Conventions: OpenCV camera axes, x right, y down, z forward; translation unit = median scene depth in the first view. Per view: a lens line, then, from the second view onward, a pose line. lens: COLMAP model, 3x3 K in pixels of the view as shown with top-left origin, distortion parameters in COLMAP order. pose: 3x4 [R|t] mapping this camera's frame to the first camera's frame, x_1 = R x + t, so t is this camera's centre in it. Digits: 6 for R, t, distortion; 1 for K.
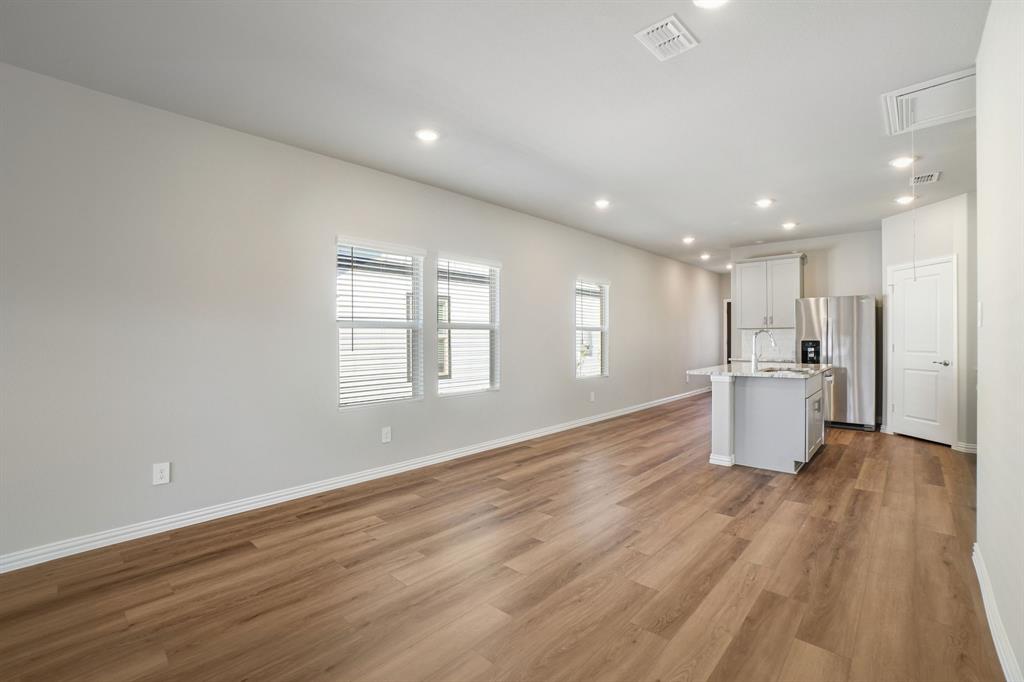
lens RADIAL K [[457.7, 0, 493.6], [0, 457.7, 342.6], [0, 0, 1]] dist [-0.046752, 0.004913]
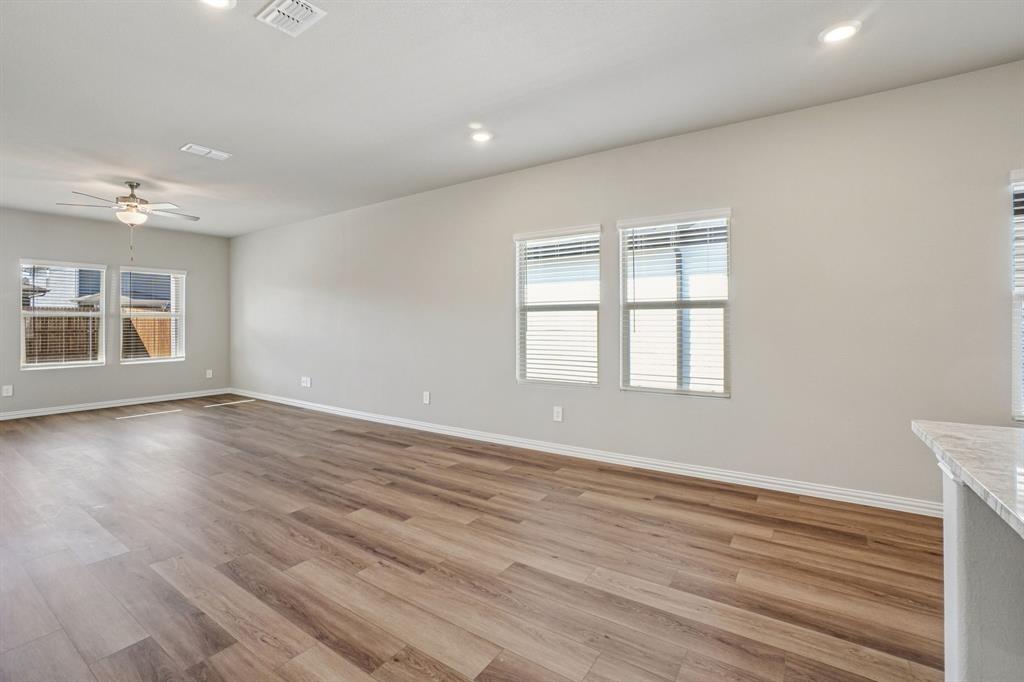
lens RADIAL K [[457.7, 0, 505.0], [0, 457.7, 322.6], [0, 0, 1]] dist [-0.046752, 0.004913]
pose [[0.155627, 0.001317, -0.987815, 0.718473], [-0.006100, 0.999981, 0.000372, -0.005935], [0.987797, 0.005967, 0.155632, 0.665284]]
